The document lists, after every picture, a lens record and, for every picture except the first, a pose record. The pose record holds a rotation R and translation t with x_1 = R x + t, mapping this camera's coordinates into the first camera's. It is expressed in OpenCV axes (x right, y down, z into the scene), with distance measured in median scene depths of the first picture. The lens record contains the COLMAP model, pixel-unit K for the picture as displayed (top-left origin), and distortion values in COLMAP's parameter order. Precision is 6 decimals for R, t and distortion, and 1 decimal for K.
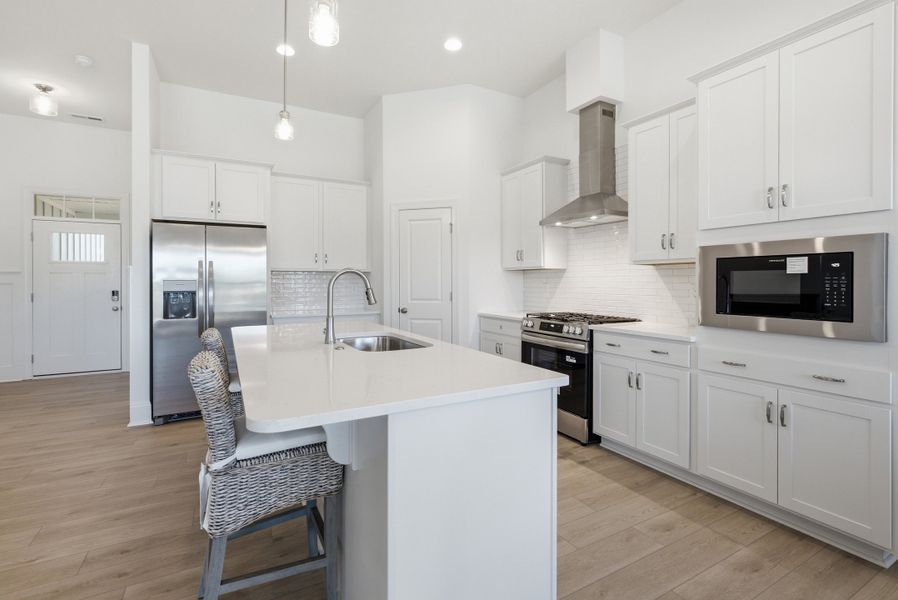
lens RADIAL K [[407.0, 0, 443.0], [0, 407.0, 291.8], [0, 0, 1]] dist [0.001166, 0.000194]
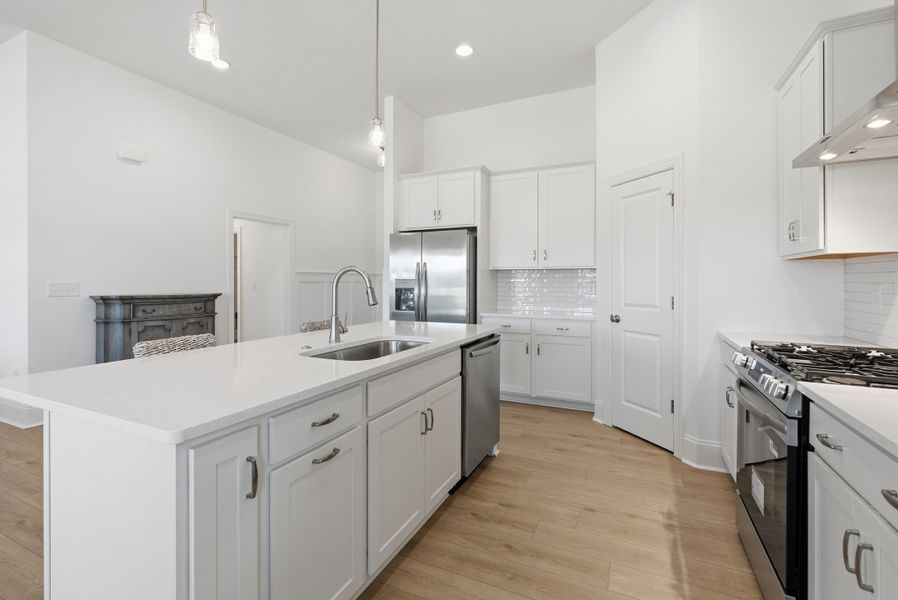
lens RADIAL K [[407.0, 0, 443.0], [0, 407.0, 291.8], [0, 0, 1]] dist [0.001166, 0.000194]
pose [[0.576567, 0.023346, -0.816716, 0.413324], [-0.021160, 0.999683, 0.013638, -0.008976], [0.816776, 0.009419, 0.576879, 0.373090]]
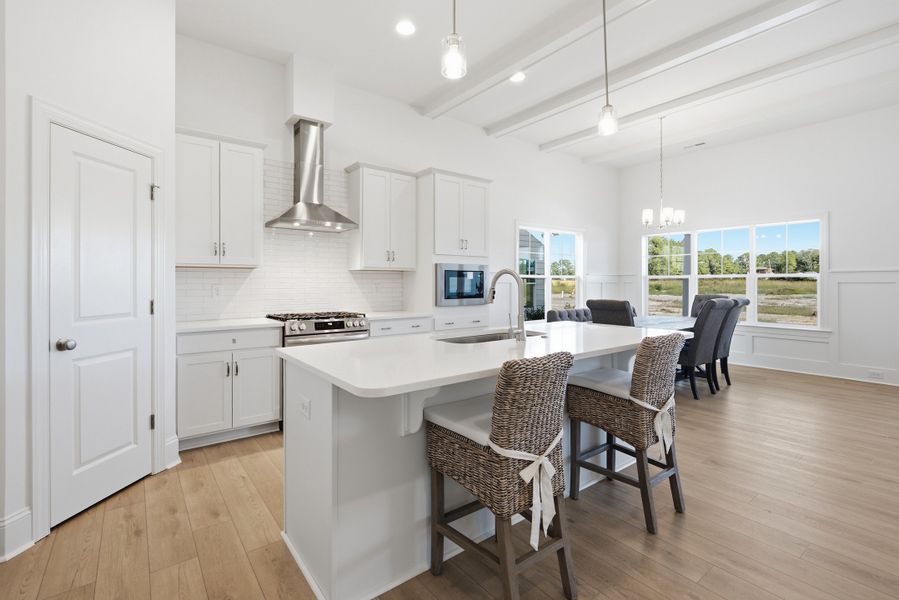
lens RADIAL K [[407.5, 0, 443.5], [0, 407.5, 291.8], [0, 0, 1]] dist [0.001166, 0.000194]
pose [[-0.145720, -0.019282, 0.989138, -0.758257], [0.026610, 0.999372, 0.023402, -0.016044], [-0.988968, 0.029731, -0.145115, 0.791595]]
